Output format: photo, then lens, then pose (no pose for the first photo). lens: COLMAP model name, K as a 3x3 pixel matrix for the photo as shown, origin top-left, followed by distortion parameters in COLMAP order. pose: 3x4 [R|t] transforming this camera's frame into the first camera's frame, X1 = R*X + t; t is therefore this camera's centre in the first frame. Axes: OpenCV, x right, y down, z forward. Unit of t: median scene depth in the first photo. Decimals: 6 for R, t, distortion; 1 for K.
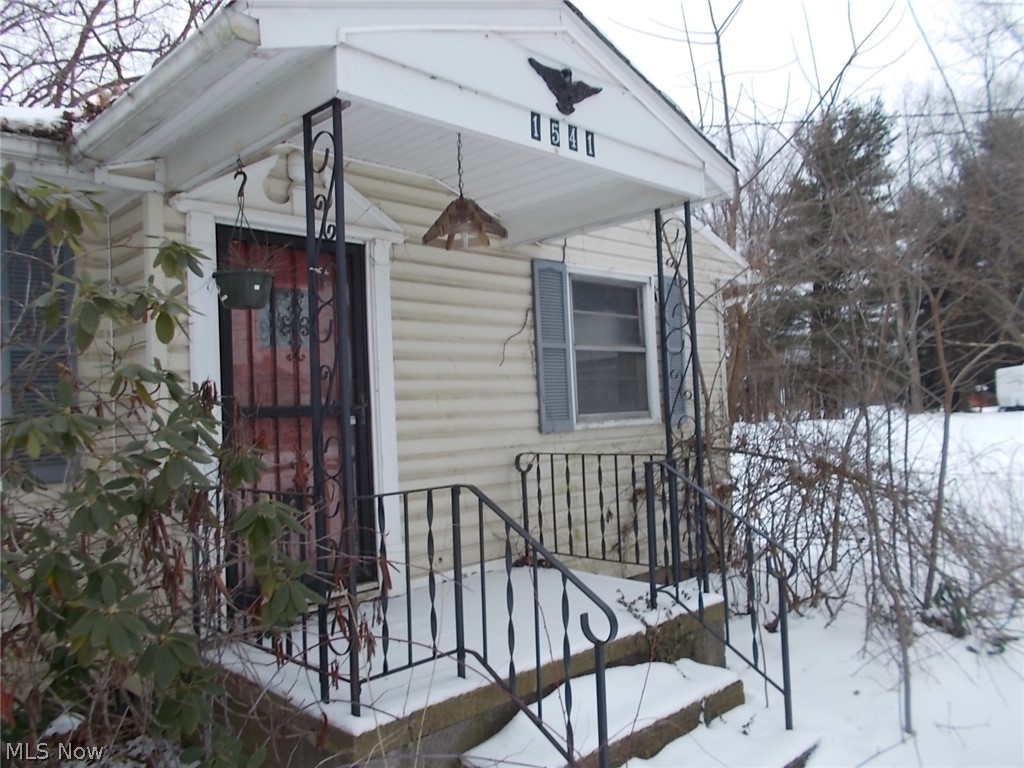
lens RADIAL K [[793.6, 0, 502.7], [0, 793.6, 388.2], [0, 0, 1]] dist [0.021260, -0.003022]
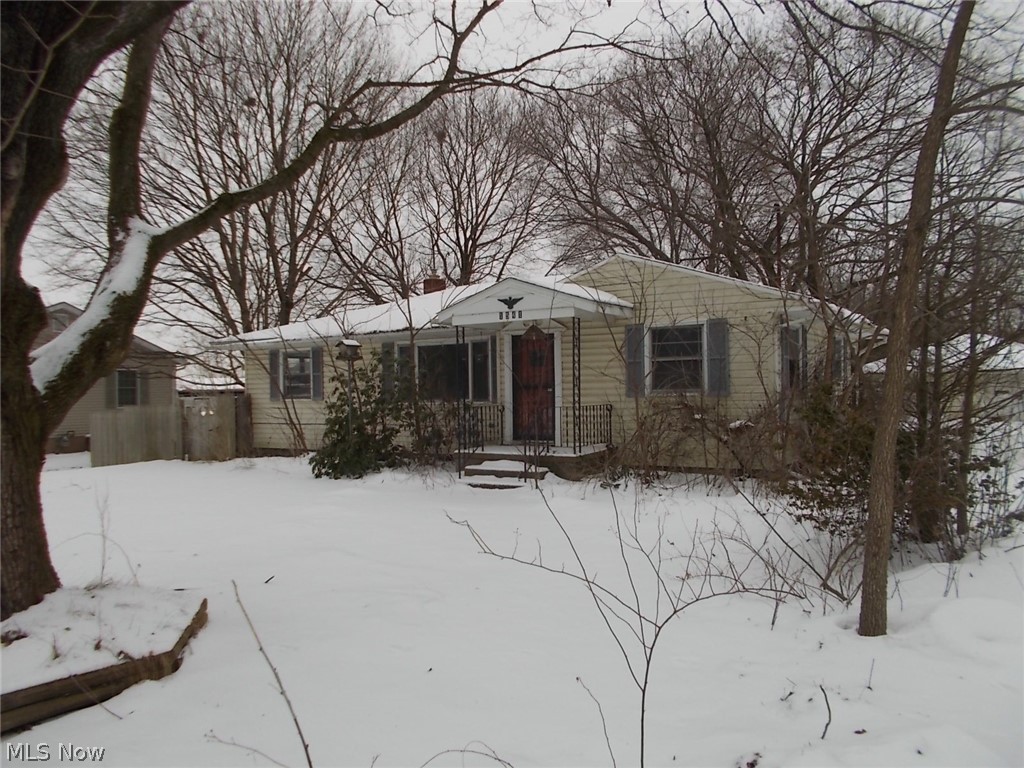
lens RADIAL K [[793.6, 0, 512.7], [0, 793.6, 386.9], [0, 0, 1]] dist [0.021260, -0.003022]
pose [[0.249684, 0.032569, -0.967779, 2.275451], [0.037080, 0.998380, 0.043165, -0.091704], [0.967617, -0.046663, 0.248072, 0.056590]]
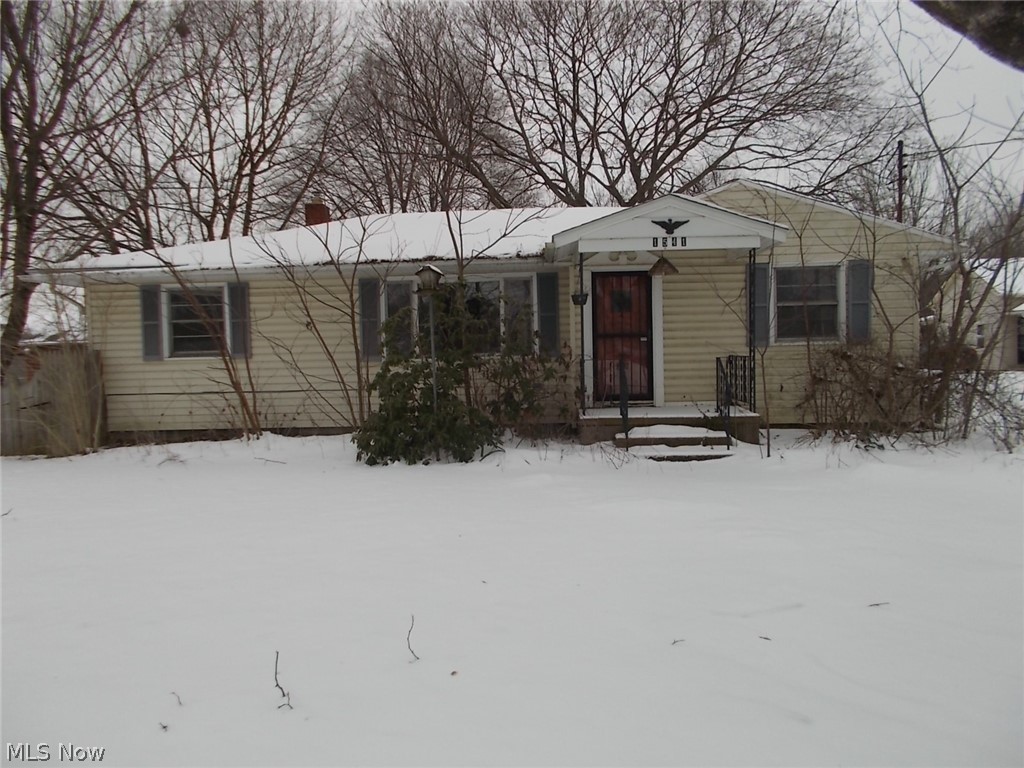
lens RADIAL K [[793.6, 0, 504.6], [0, 793.6, 377.0], [0, 0, 1]] dist [0.021260, -0.003022]
pose [[0.685157, 0.048619, -0.726771, 1.128246], [0.017262, 0.996406, 0.082931, -0.049094], [0.728190, -0.069366, 0.681856, -0.909314]]
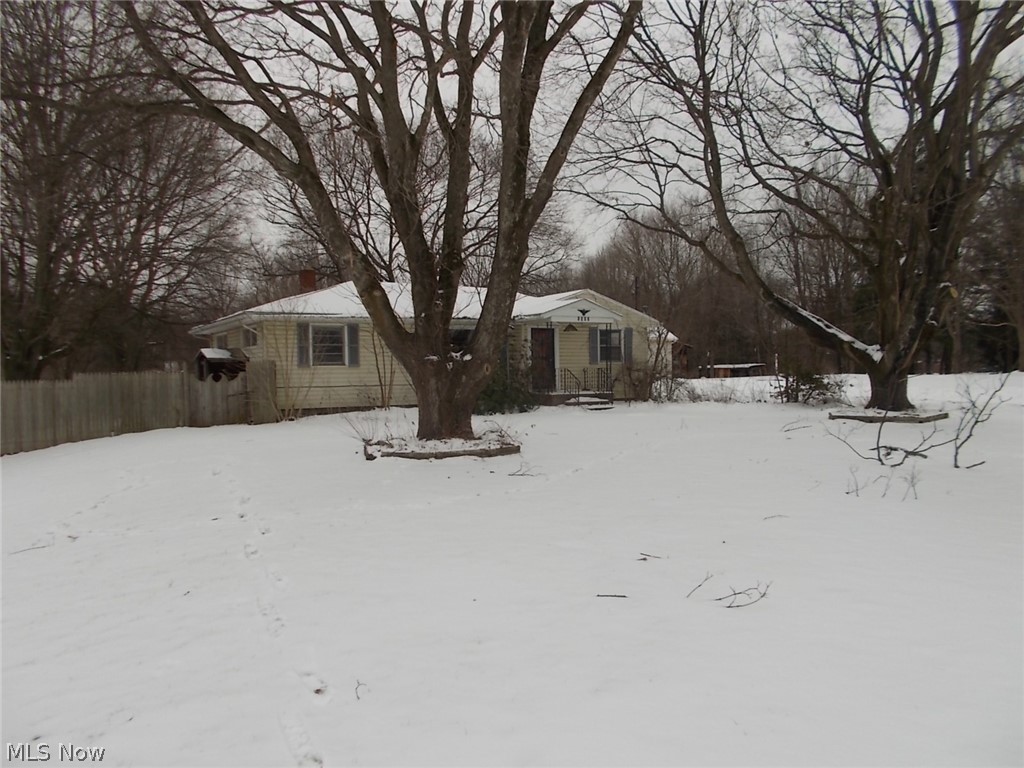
lens RADIAL K [[793.6, 0, 508.6], [0, 793.6, 383.1], [0, 0, 1]] dist [0.021260, -0.003022]
pose [[0.973264, 0.036803, -0.226723, 0.636549], [-0.023068, 0.997751, 0.062934, -0.114506], [0.228529, -0.056021, 0.971924, -3.626542]]
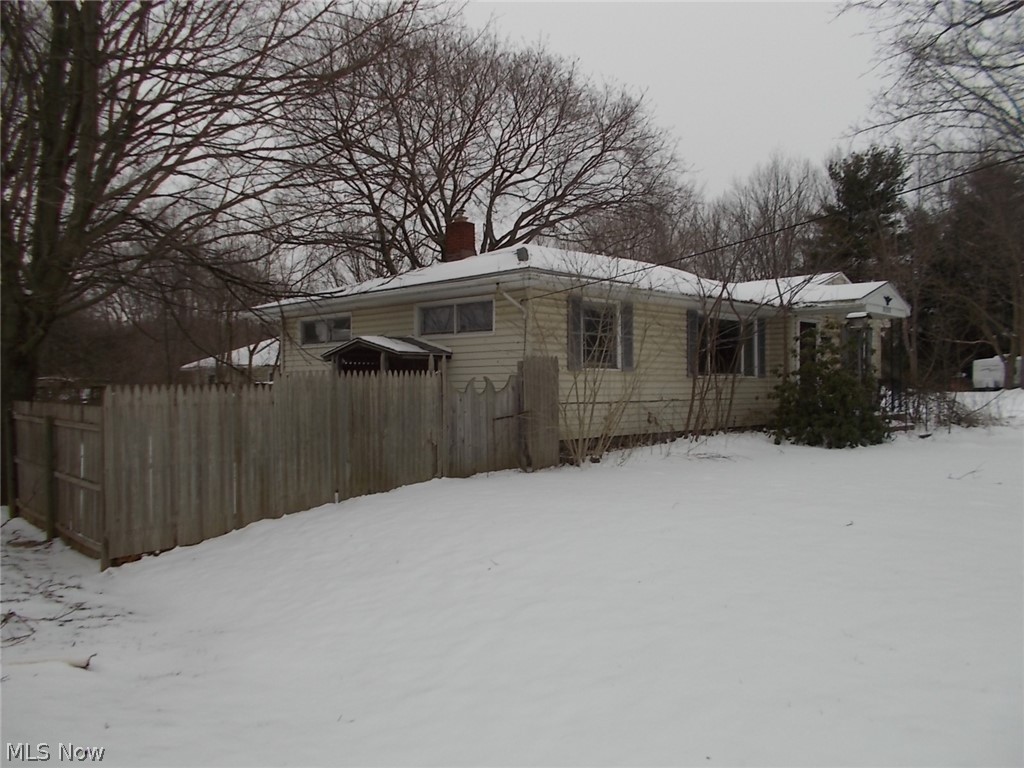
lens RADIAL K [[793.6, 0, 512.0], [0, 793.6, 376.1], [0, 0, 1]] dist [0.021260, -0.003022]
pose [[0.998489, 0.046000, 0.030068, -1.464256], [-0.046749, 0.998602, 0.024686, 0.044317], [-0.028891, -0.026054, 0.999243, -2.383141]]
